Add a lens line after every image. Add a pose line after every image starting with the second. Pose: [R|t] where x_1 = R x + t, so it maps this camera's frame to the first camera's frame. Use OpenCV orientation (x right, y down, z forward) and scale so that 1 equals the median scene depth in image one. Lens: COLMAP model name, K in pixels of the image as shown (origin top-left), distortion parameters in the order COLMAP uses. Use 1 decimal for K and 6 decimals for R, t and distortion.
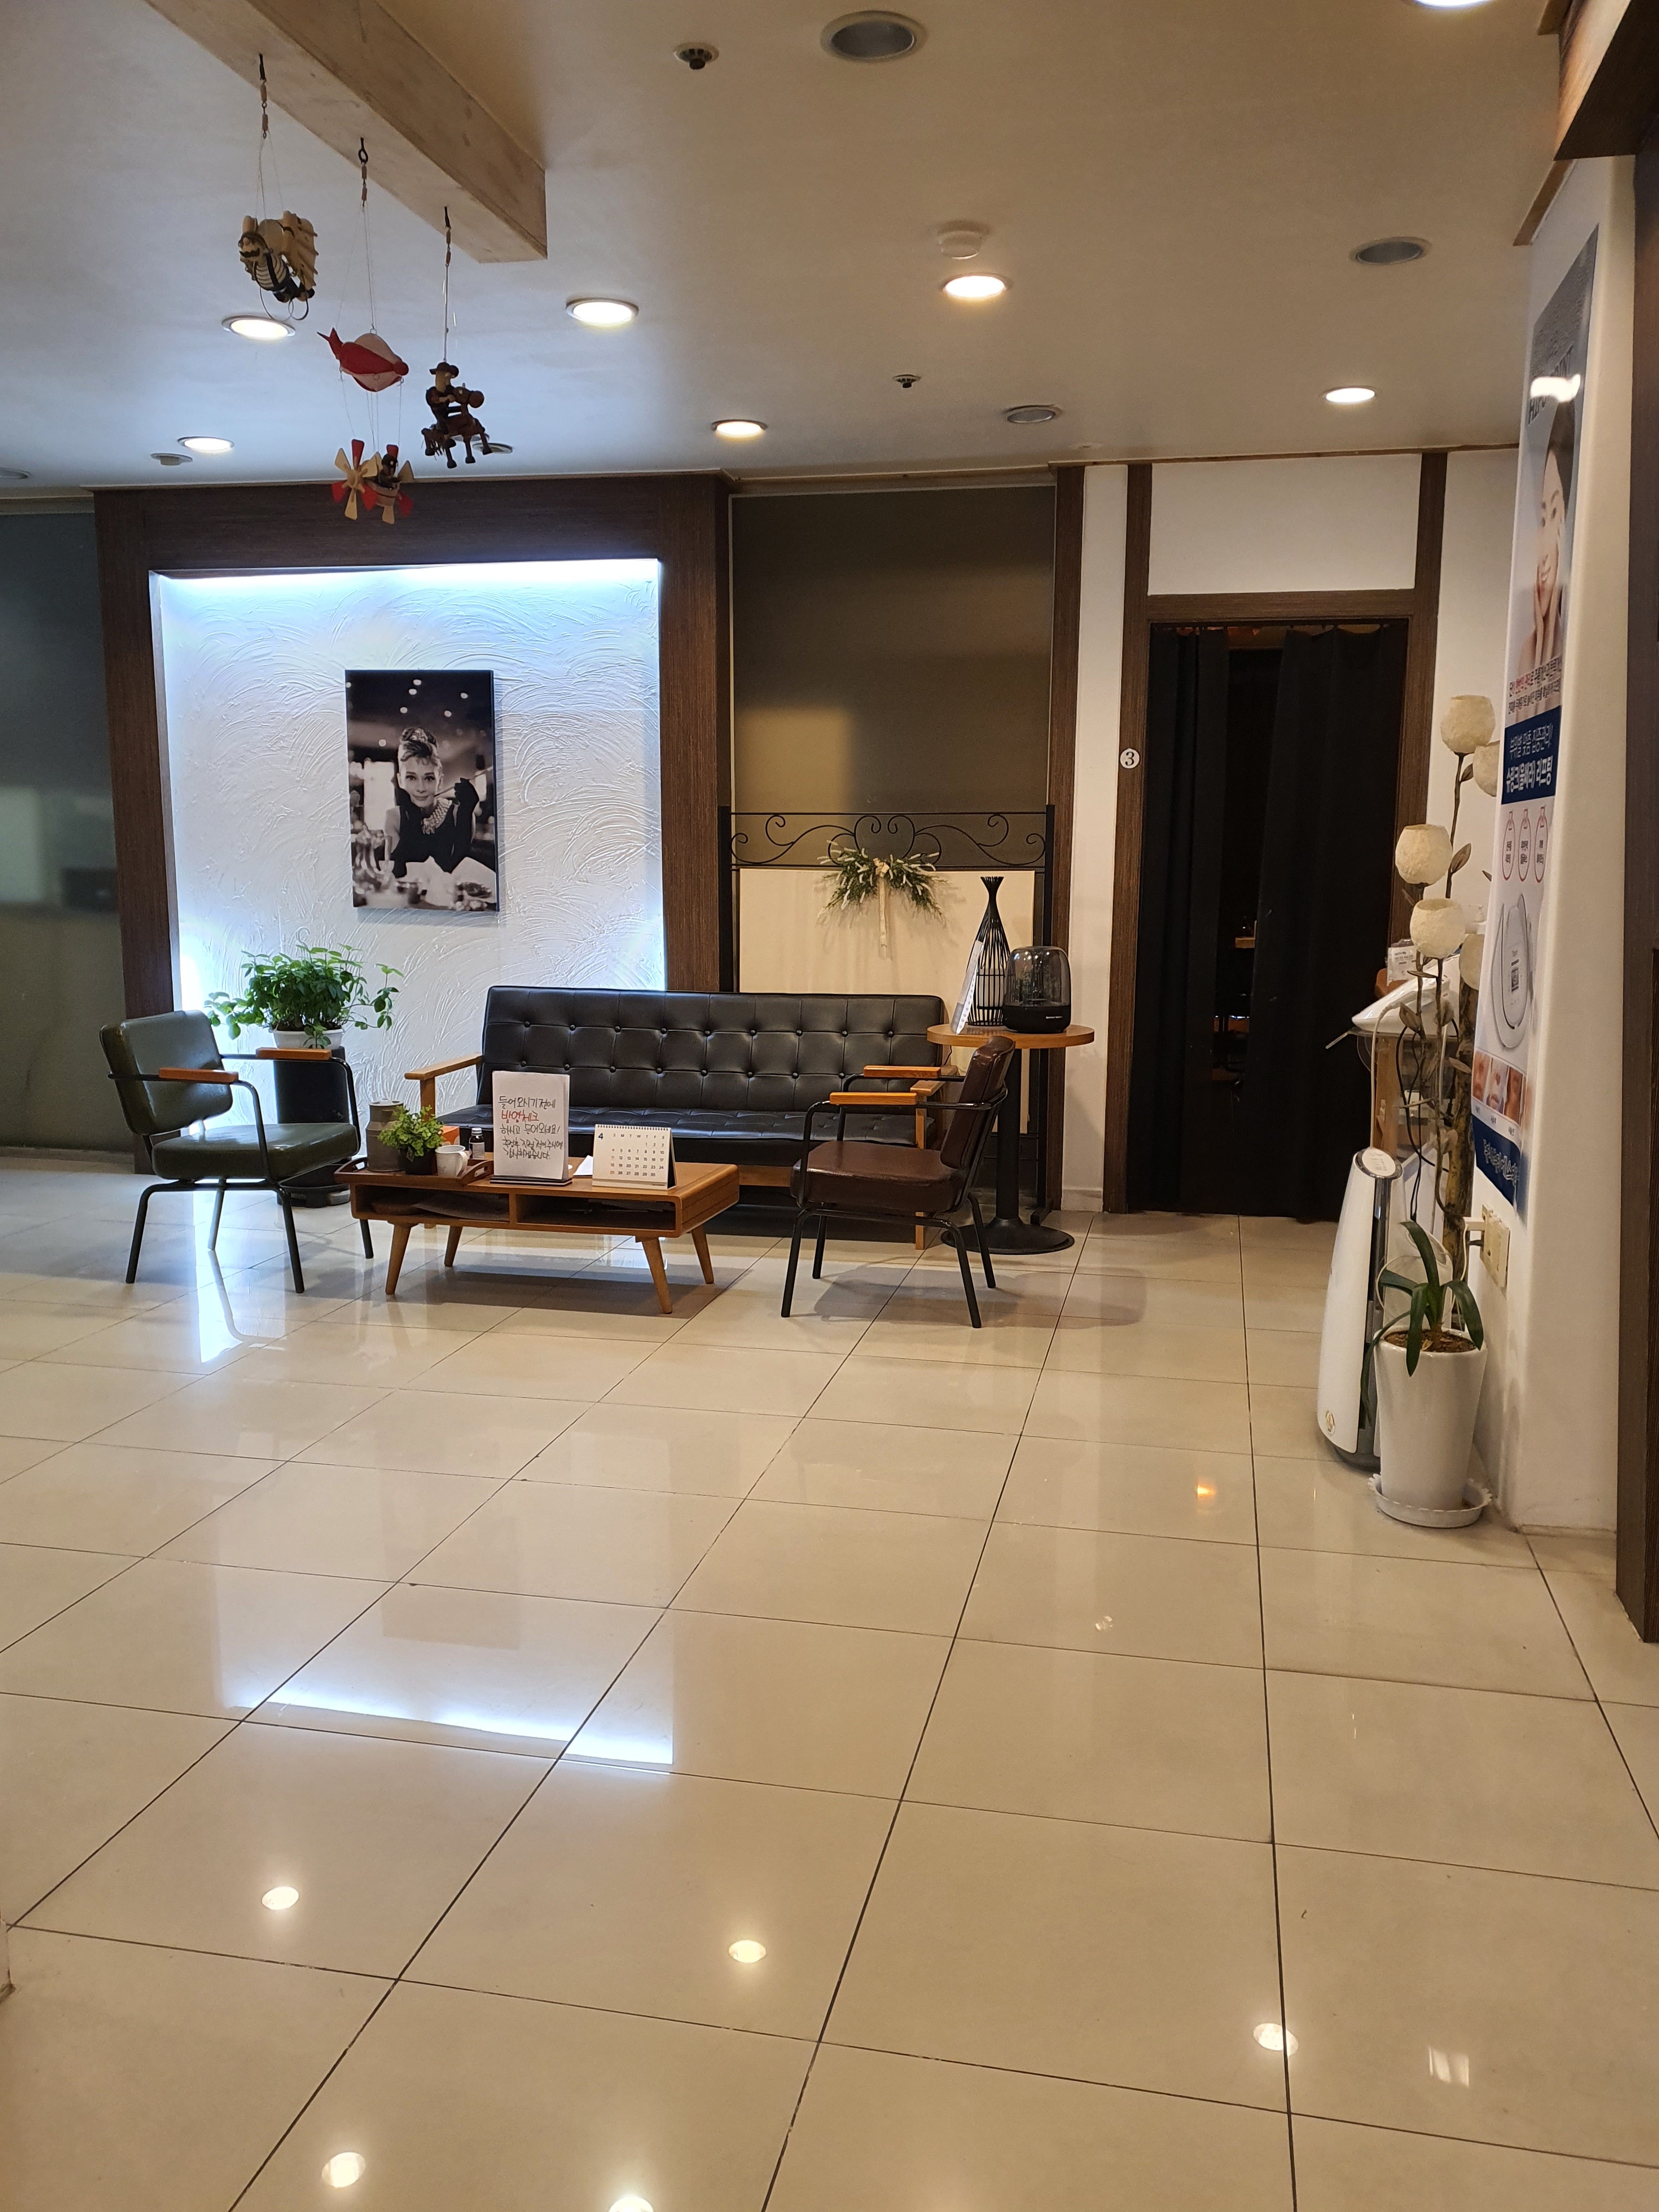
lens RADIAL K [[1733.0, 0, 832.3], [0, 1733.0, 1108.5], [0, 0, 1]] dist [0.041644, -0.002723]
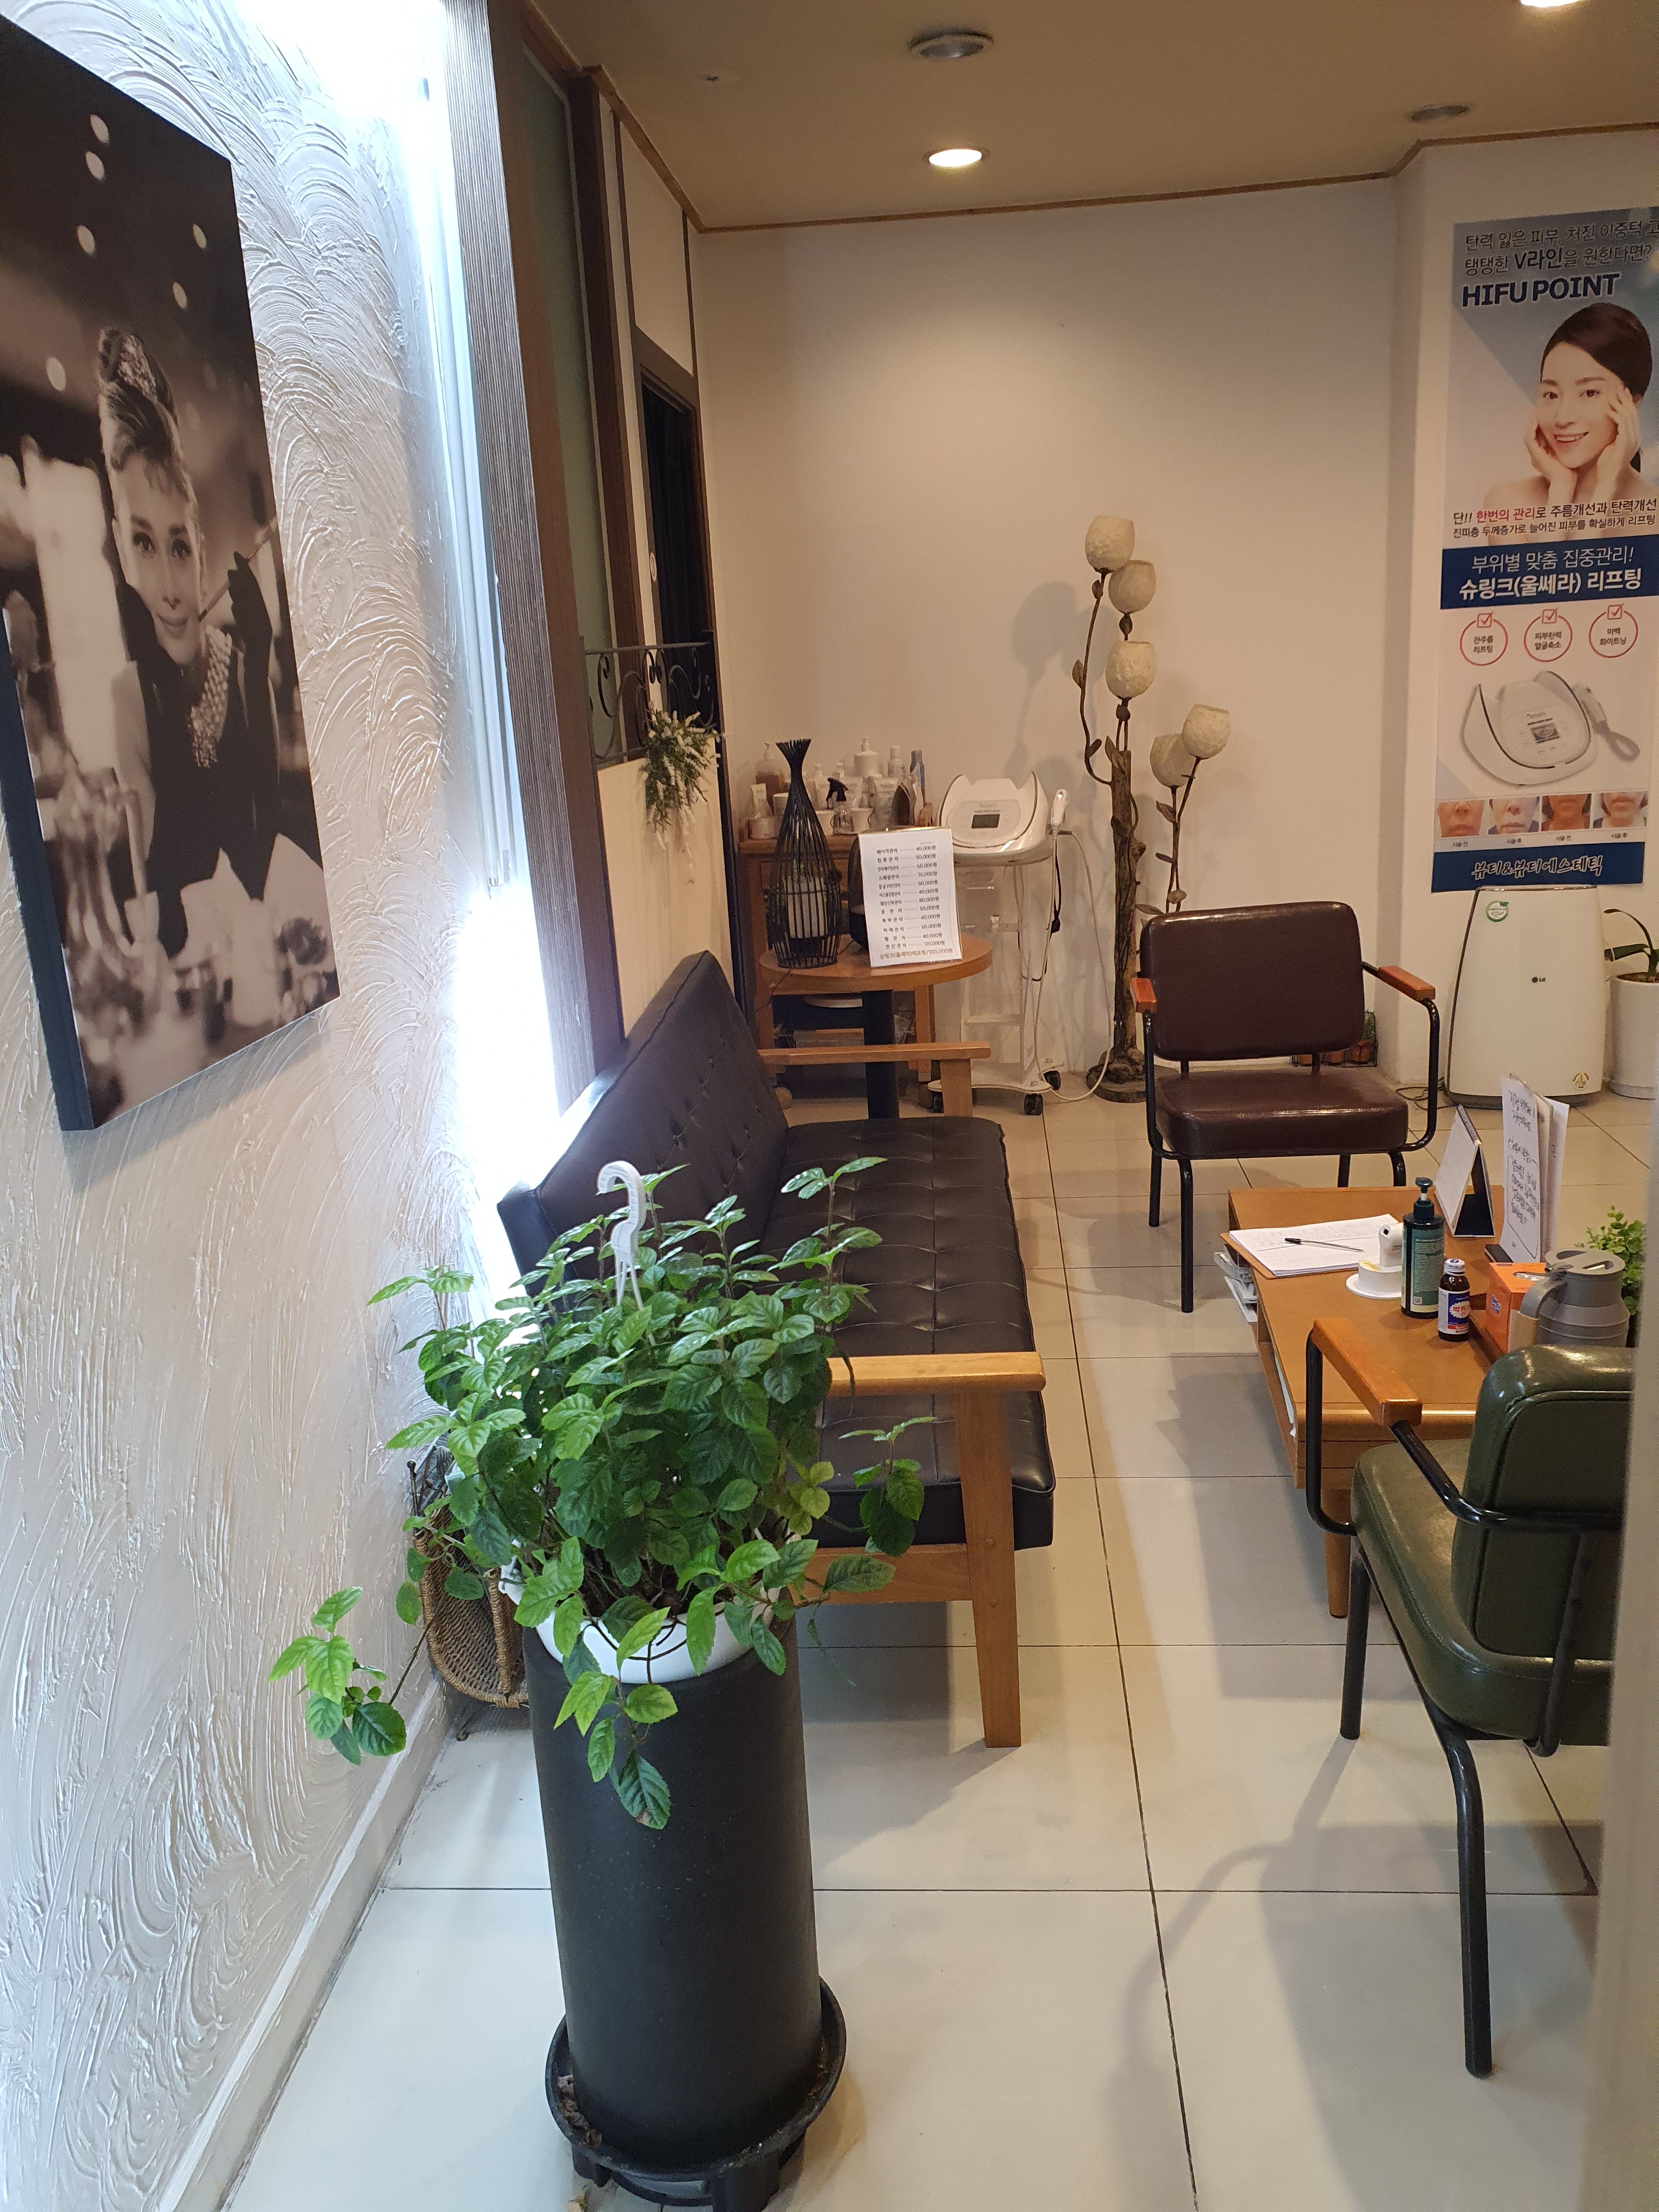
lens RADIAL K [[1733.0, 0, 831.1], [0, 1733.0, 1101.3], [0, 0, 1]] dist [0.041644, -0.002723]
pose [[-0.135528, -0.254986, 0.957400, -0.510736], [0.212141, 0.936436, 0.279434, -0.164633], [-0.967796, 0.240975, -0.072821, 0.942518]]
